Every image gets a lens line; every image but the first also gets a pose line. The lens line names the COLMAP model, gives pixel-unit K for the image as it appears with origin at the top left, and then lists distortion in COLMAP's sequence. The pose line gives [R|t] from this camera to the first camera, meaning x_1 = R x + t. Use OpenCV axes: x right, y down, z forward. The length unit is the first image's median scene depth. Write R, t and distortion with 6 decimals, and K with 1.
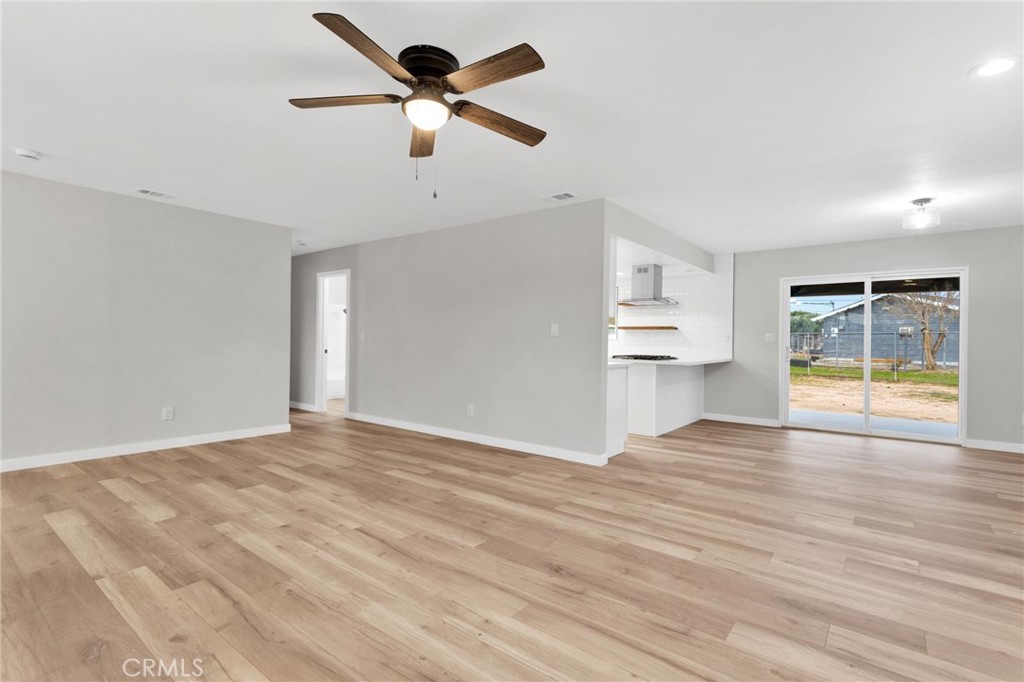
lens RADIAL K [[485.6, 0, 510.1], [0, 485.6, 337.9], [0, 0, 1]] dist [0.000914, 0.000337]
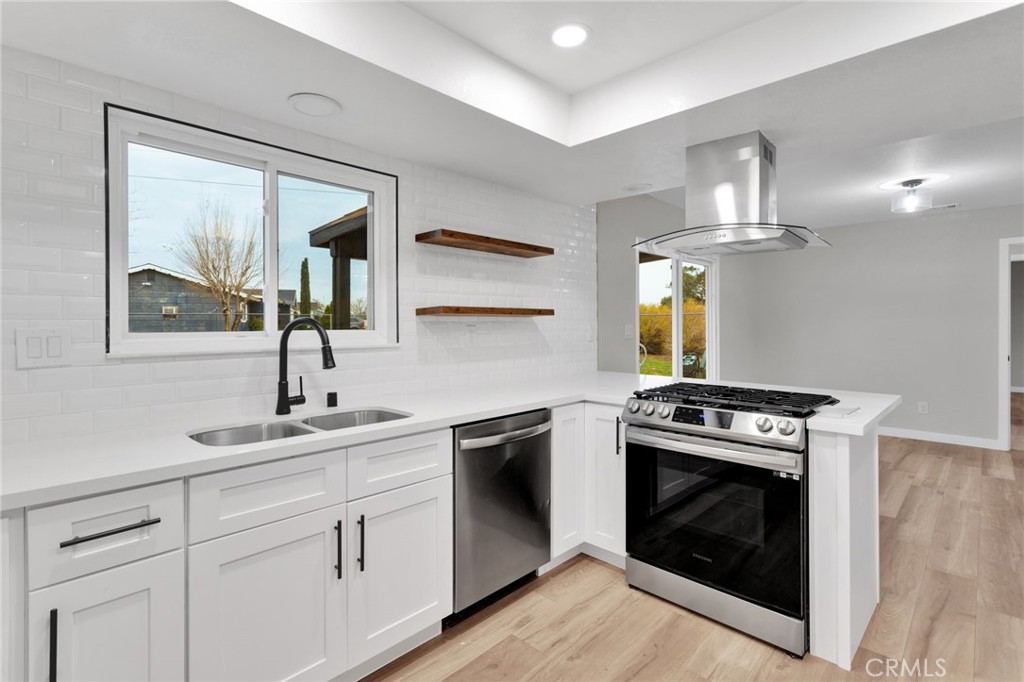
lens RADIAL K [[495.5, 0, 512.4], [0, 495.5, 324.0], [0, 0, 1]] dist [0.010707, 0.000538]
pose [[0.099685, -0.015028, 0.994906, -0.141413], [-0.001265, 0.999883, 0.015230, -0.026328], [-0.995018, -0.002777, 0.099654, 1.476975]]
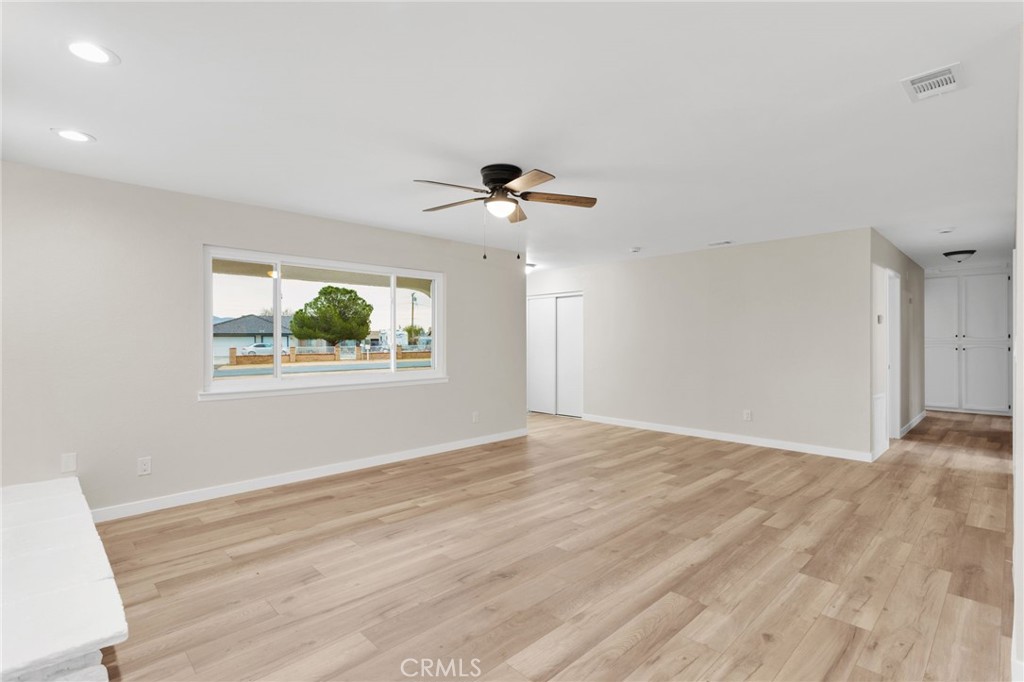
lens RADIAL K [[485.6, 0, 510.1], [0, 485.6, 337.9], [0, 0, 1]] dist [0.000914, 0.000337]
pose [[-0.140108, -0.019980, -0.989935, 0.595831], [0.007405, 0.999747, -0.021226, -0.018663], [0.990108, -0.010304, -0.139925, 0.585337]]
